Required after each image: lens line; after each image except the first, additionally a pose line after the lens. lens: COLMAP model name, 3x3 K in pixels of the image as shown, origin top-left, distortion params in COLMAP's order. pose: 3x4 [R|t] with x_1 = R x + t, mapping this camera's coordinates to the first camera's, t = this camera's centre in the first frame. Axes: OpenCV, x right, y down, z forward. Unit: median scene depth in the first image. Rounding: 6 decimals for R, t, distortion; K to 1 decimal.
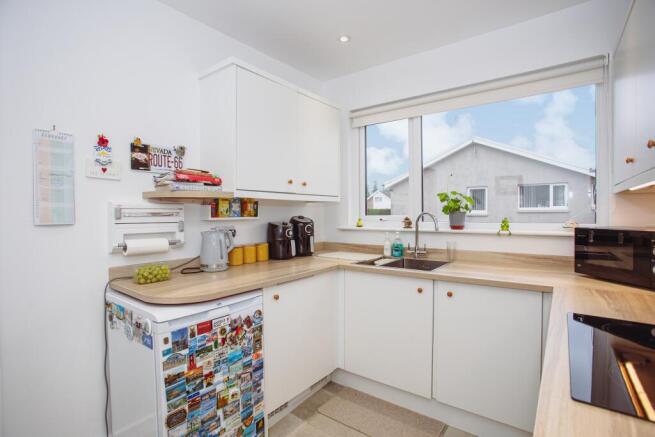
lens RADIAL K [[321.0, 0, 328.6], [0, 321.0, 217.2], [0, 0, 1]] dist [-0.039932, 0.005883]
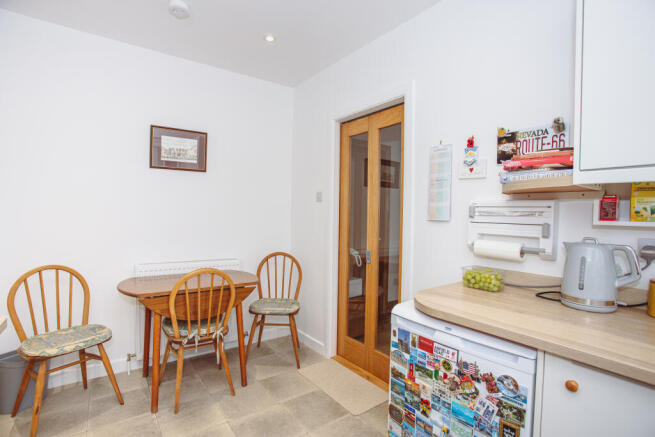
lens RADIAL K [[321.0, 0, 324.9], [0, 321.0, 220.6], [0, 0, 1]] dist [-0.039932, 0.005883]
pose [[-0.296579, 0.022469, -0.954744, 0.452758], [-0.028116, 0.999084, 0.032246, -0.004199], [0.954594, 0.036407, -0.295675, 0.896576]]
